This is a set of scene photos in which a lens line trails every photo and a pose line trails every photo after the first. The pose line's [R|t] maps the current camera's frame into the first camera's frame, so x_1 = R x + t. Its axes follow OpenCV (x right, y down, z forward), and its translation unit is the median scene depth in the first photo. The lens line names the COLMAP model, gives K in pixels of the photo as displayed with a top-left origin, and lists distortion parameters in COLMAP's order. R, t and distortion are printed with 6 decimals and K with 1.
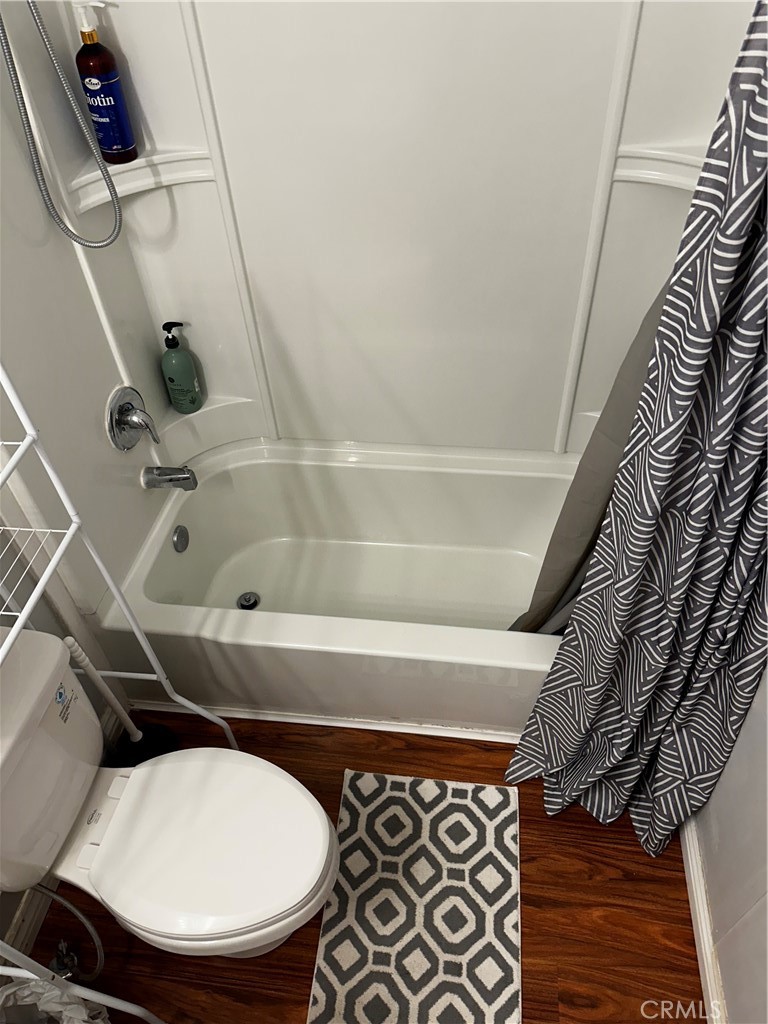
lens RADIAL K [[717.2, 0, 387.4], [0, 717.2, 514.6], [0, 0, 1]] dist [0.066361, -0.088007]
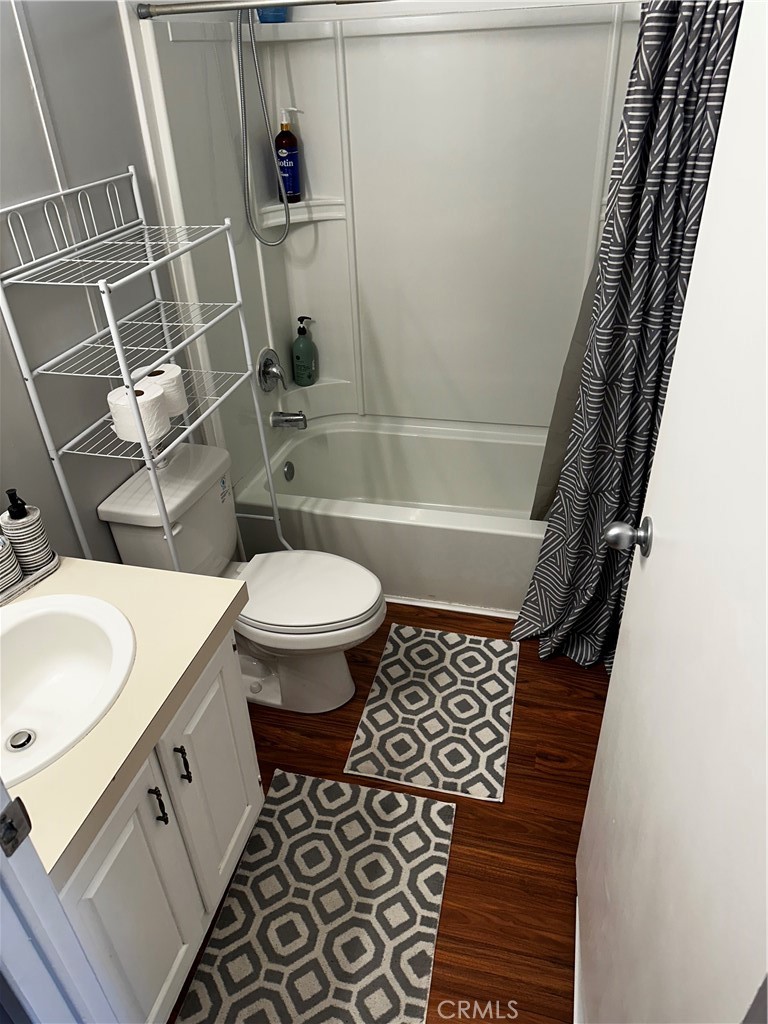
lens RADIAL K [[714.2, 0, 380.9], [0, 714.2, 527.7], [0, 0, 1]] dist [0.124971, -0.196346]
pose [[0.991793, 0.072716, -0.105161, 0.052854], [-0.093106, 0.974474, -0.204282, 0.488943], [0.087622, 0.212396, 0.973247, -0.376292]]
